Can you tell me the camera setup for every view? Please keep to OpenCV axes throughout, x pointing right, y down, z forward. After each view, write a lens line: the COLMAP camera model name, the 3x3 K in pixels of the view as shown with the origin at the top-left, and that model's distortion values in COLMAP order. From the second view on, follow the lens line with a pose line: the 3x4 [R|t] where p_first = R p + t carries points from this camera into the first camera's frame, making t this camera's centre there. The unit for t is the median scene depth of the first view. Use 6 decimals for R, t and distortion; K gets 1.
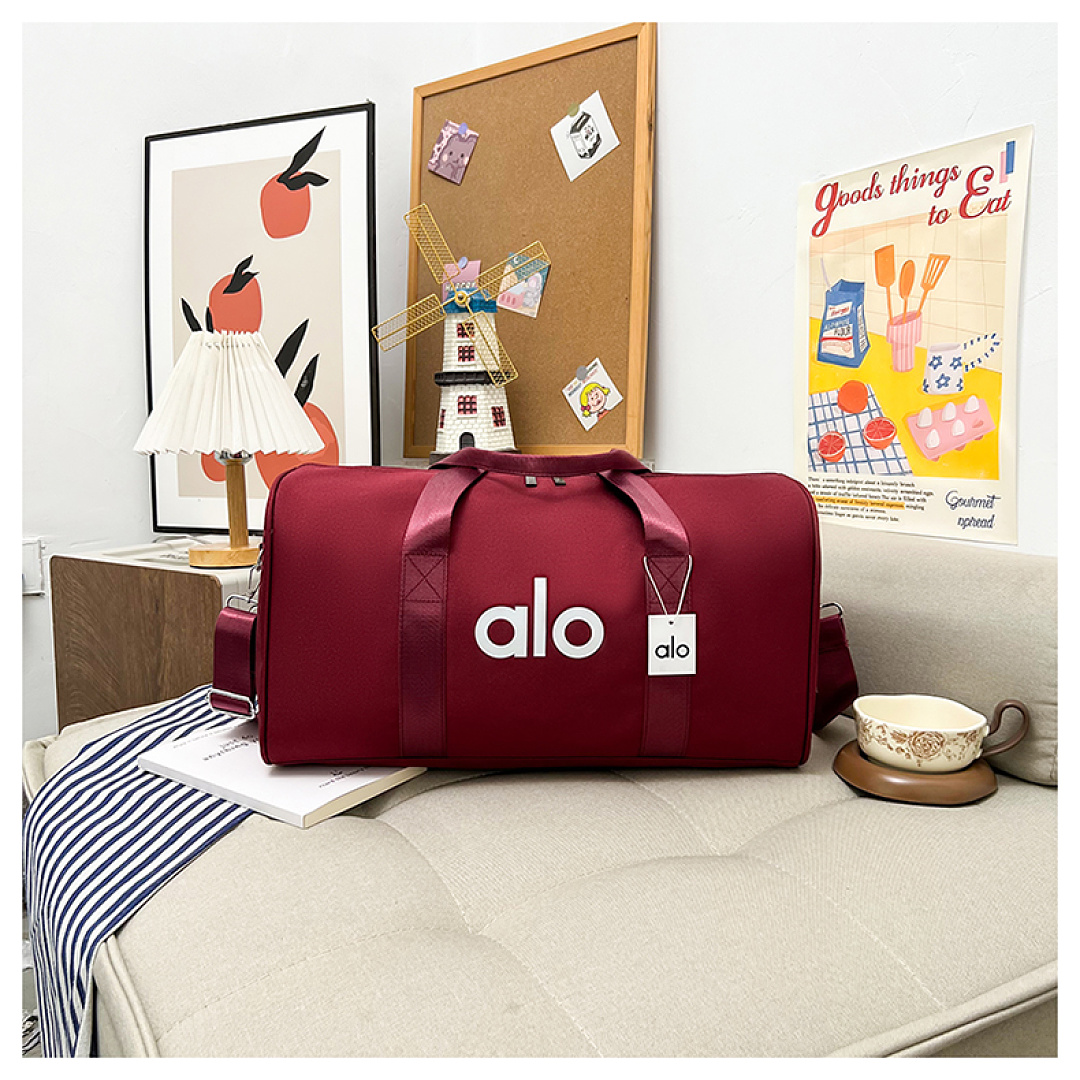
lens RADIAL K [[1065.4, 0, 536.5], [0, 1065.4, 536.2], [0, 0, 1]] dist [0.016026, -0.026533]
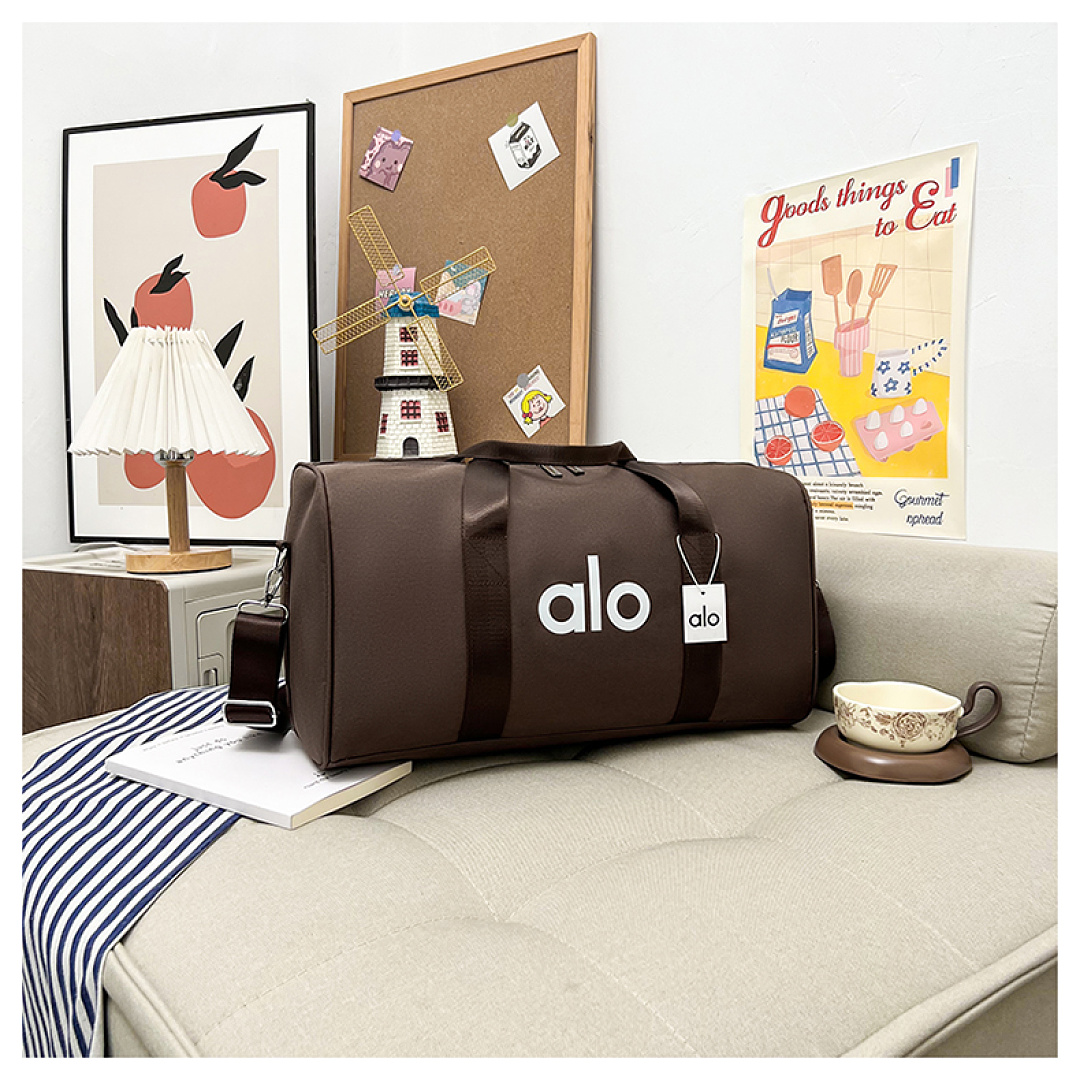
lens RADIAL K [[1063.4, 0, 539.5], [0, 1063.4, 540.8], [0, 0, 1]] dist [0.016097, -0.024481]
pose [[0.992391, -0.004689, 0.123038, -0.079302], [0.007474, 0.999726, -0.022187, 0.024498], [-0.122900, 0.022938, 0.992154, 0.009661]]
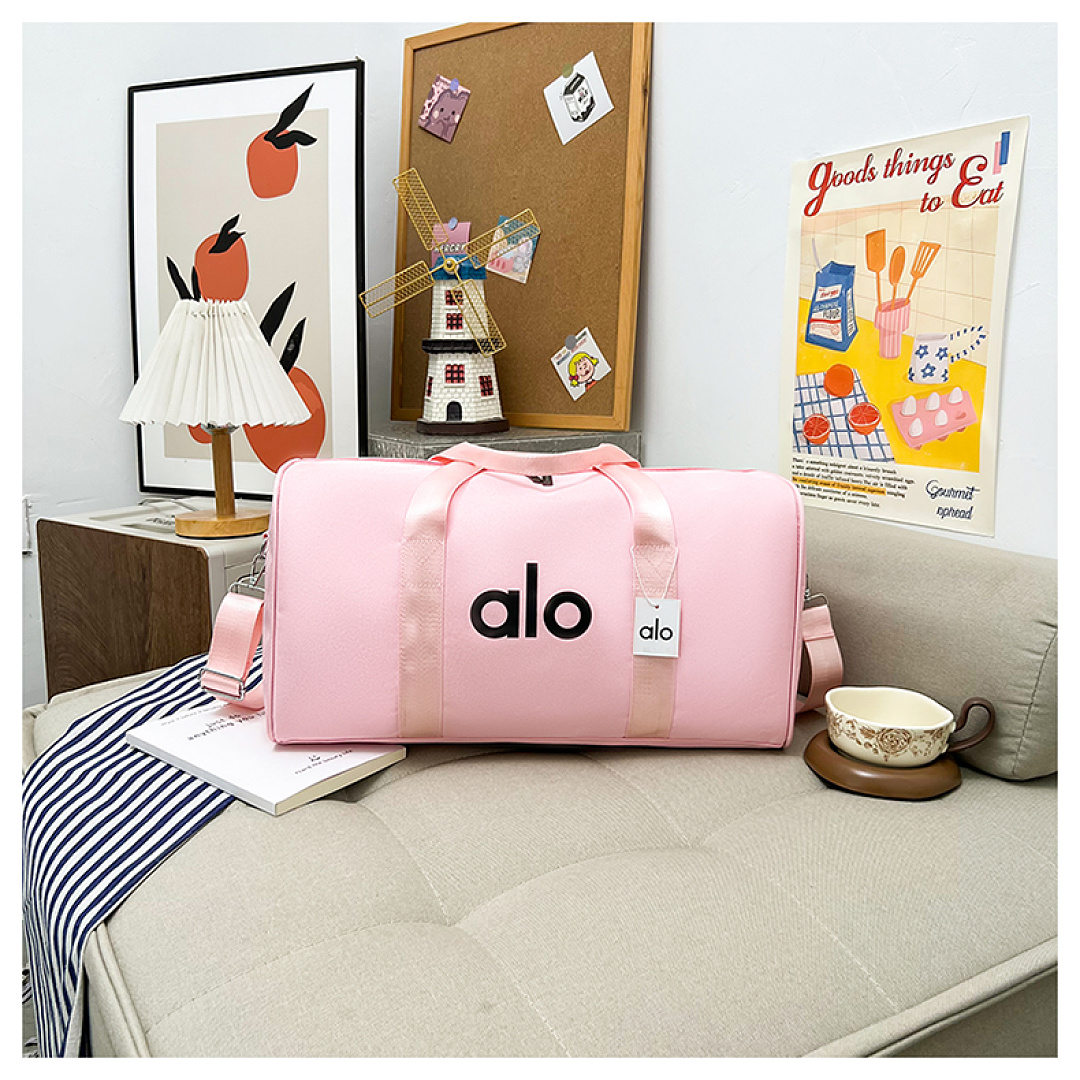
lens RADIAL K [[1067.1, 0, 536.8], [0, 1067.1, 541.9], [0, 0, 1]] dist [0.006998, -0.005880]
pose [[0.999788, 0.017176, 0.011374, 0.003513], [-0.017902, 0.997584, 0.067128, -0.040127], [-0.010194, -0.067317, 0.997680, -0.008319]]
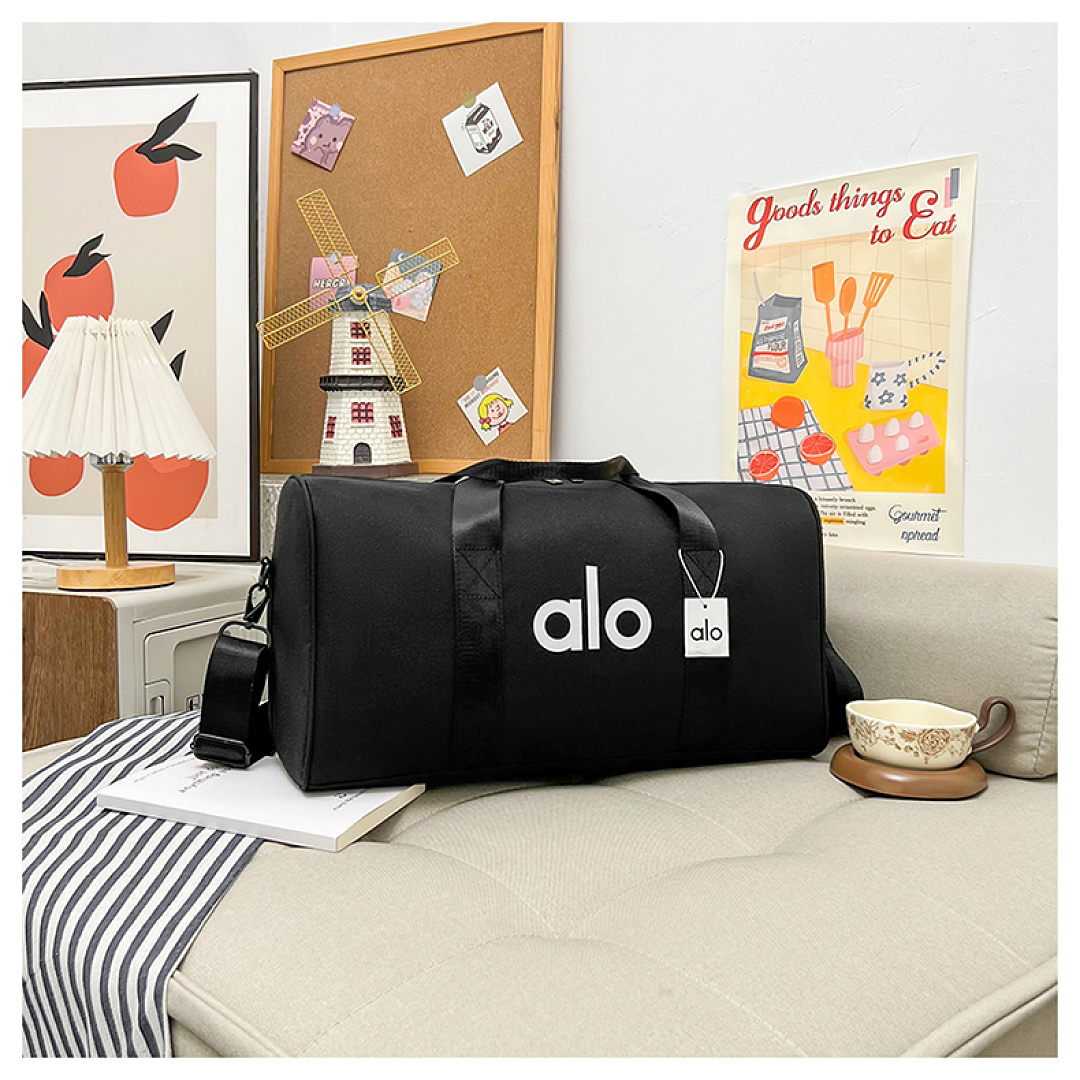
lens RADIAL K [[1215.6, 0, 537.2], [0, 1215.6, 554.3], [0, 0, 1]] dist [0.017904, -0.029805]
pose [[0.972253, 0.001317, 0.233928, -0.187878], [0.005447, 0.999586, -0.028268, 0.030940], [-0.233868, 0.028758, 0.971843, -0.038913]]
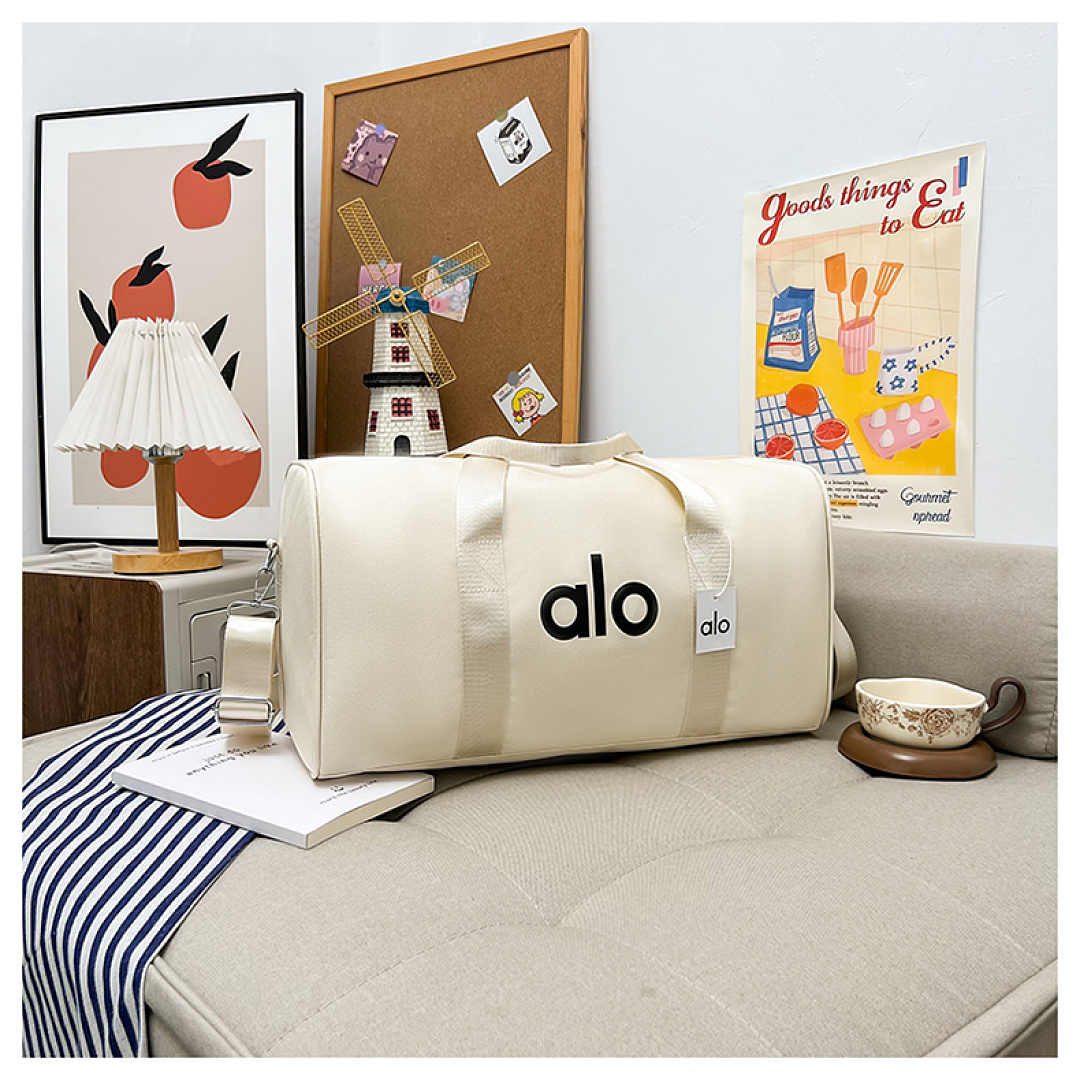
lens RADIAL K [[1067.1, 0, 536.8], [0, 1067.1, 541.9], [0, 0, 1]] dist [0.006998, -0.005880]
pose [[0.984755, -0.005658, 0.173856, -0.131468], [0.010533, 0.999577, -0.027126, 0.030815], [-0.173628, 0.028544, 0.984397, 0.032284]]
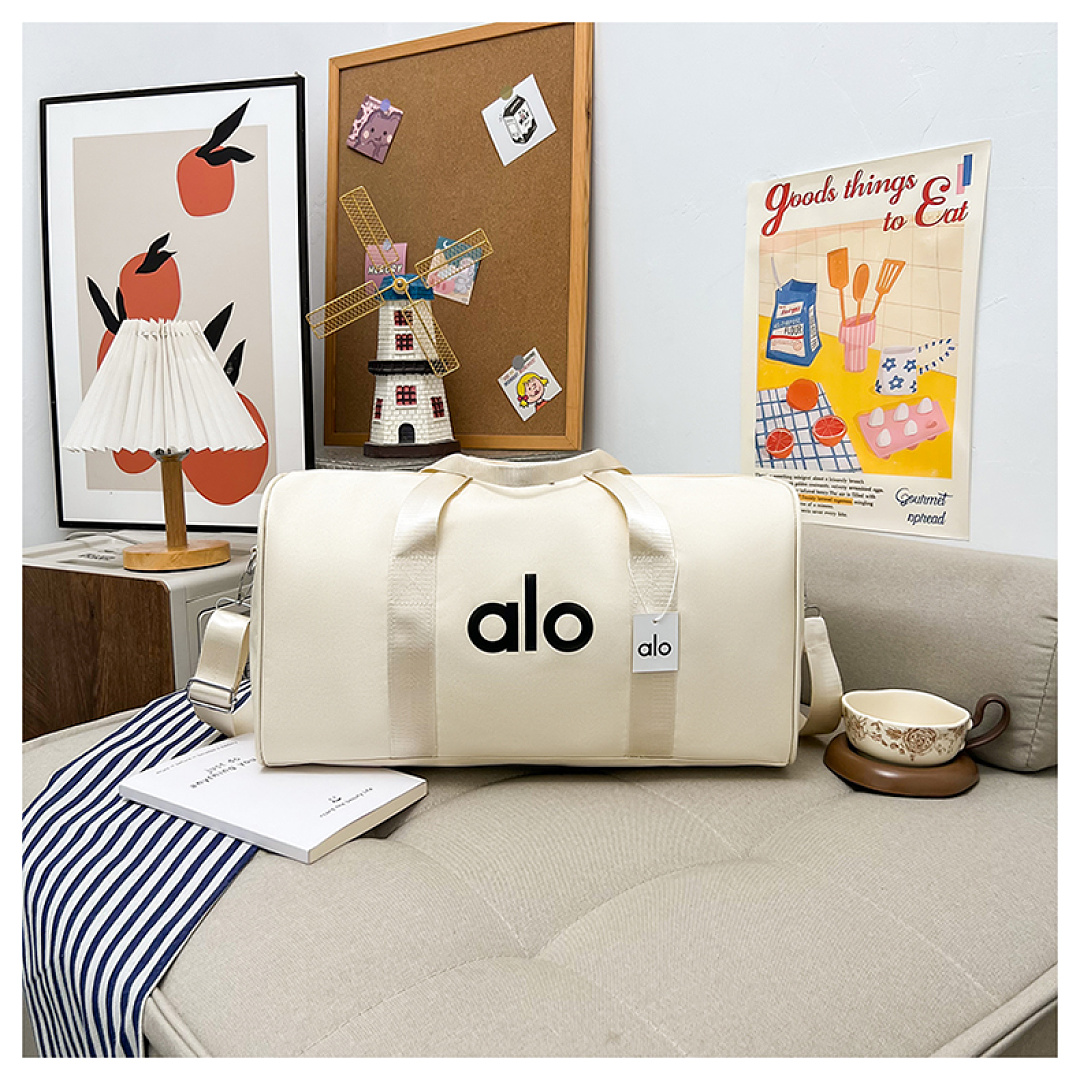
lens RADIAL K [[1065.0, 0, 535.9], [0, 1065.0, 540.6], [0, 0, 1]] dist [0.003050, -0.000160]
pose [[0.988764, -0.015204, 0.148709, -0.109479], [0.009819, 0.999271, 0.036884, -0.029255], [-0.149162, -0.035010, 0.988193, 0.017749]]
